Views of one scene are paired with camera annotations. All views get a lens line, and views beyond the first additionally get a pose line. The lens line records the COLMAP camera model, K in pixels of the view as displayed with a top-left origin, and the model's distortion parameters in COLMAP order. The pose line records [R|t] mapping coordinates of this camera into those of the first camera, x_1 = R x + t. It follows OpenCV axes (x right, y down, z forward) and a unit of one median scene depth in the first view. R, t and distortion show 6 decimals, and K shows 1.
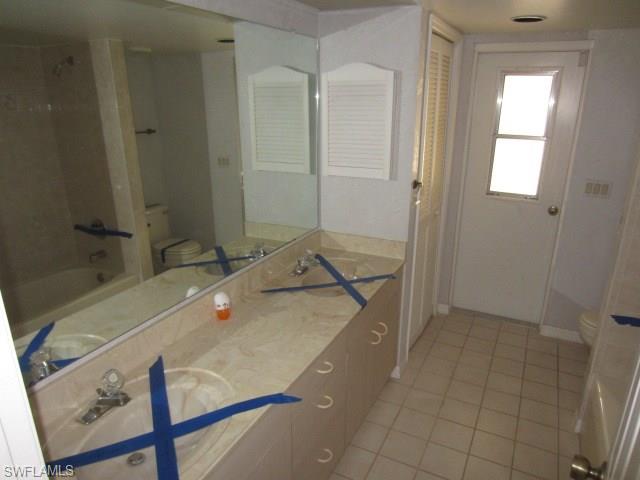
lens RADIAL K [[452.4, 0, 321.6], [0, 452.4, 240.1], [0, 0, 1]] dist [-0.034773, 0.006551]
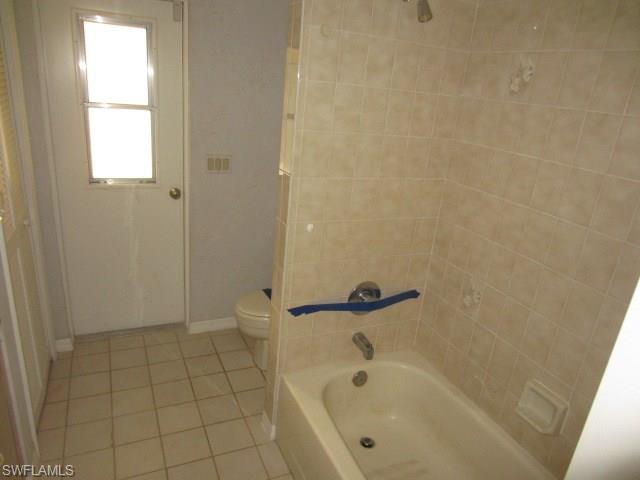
lens RADIAL K [[452.4, 0, 318.4], [0, 452.4, 237.9], [0, 0, 1]] dist [-0.034773, 0.006551]
pose [[0.628909, -0.218298, 0.746203, 0.028689], [0.167438, 0.975281, 0.144194, -0.061064], [-0.759235, 0.034258, 0.649915, 0.236769]]
